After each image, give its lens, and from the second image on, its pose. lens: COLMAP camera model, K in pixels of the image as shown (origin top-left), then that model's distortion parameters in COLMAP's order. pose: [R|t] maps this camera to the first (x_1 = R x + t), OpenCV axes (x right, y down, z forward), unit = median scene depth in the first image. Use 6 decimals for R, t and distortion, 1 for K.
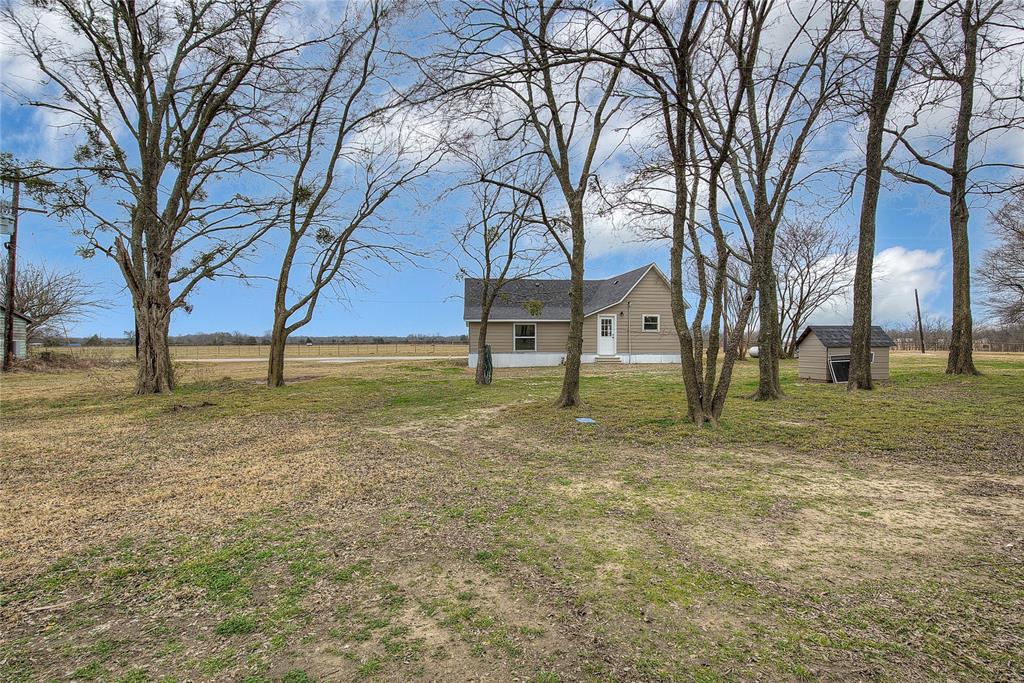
lens RADIAL K [[466.2, 0, 527.3], [0, 466.2, 348.8], [0, 0, 1]] dist [-0.013300, 0.002478]
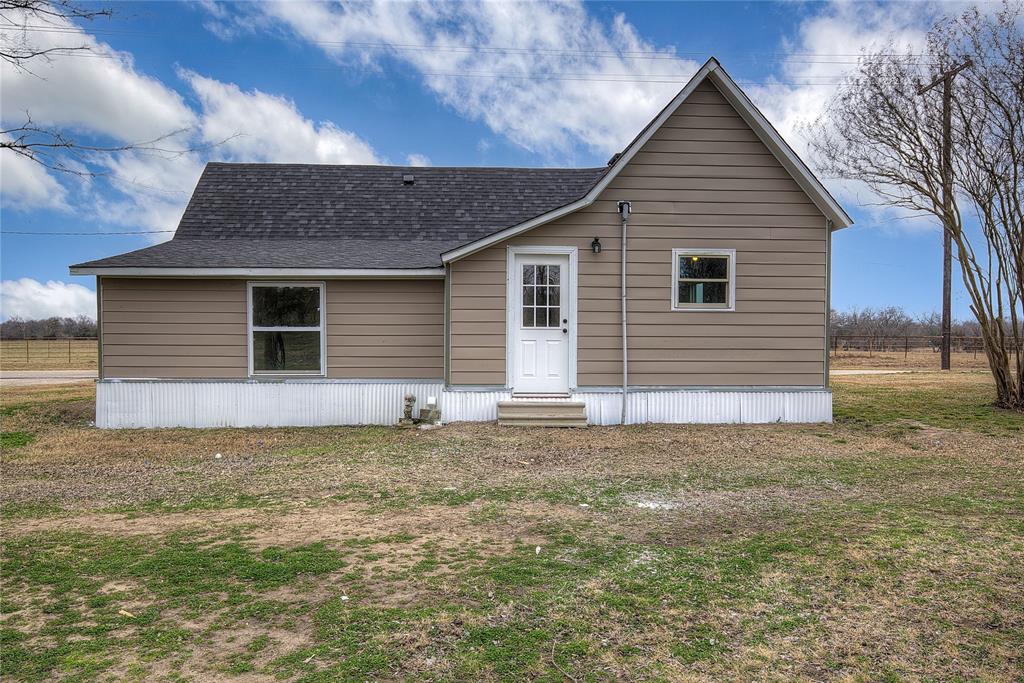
lens RADIAL K [[803.3, 0, 525.8], [0, 803.3, 341.8], [0, 0, 1]] dist [0.006950, -0.007449]
pose [[0.997662, 0.003563, -0.068244, 0.262963], [-0.004019, 0.999971, -0.006534, -0.019587], [0.068219, 0.006793, 0.997647, 0.701388]]
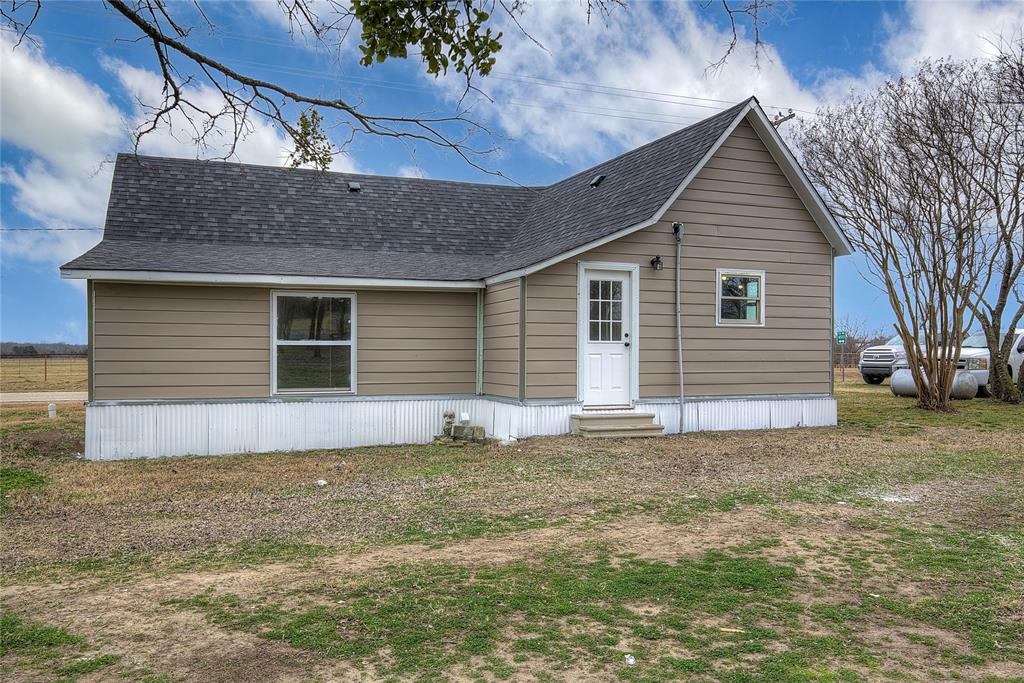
lens RADIAL K [[803.3, 0, 528.6], [0, 803.3, 342.5], [0, 0, 1]] dist [0.006950, -0.007449]
pose [[0.968330, 0.002992, 0.249658, -0.000320], [0.003829, 0.999633, -0.026831, -0.016737], [-0.249646, 0.026938, 0.967962, 0.721369]]
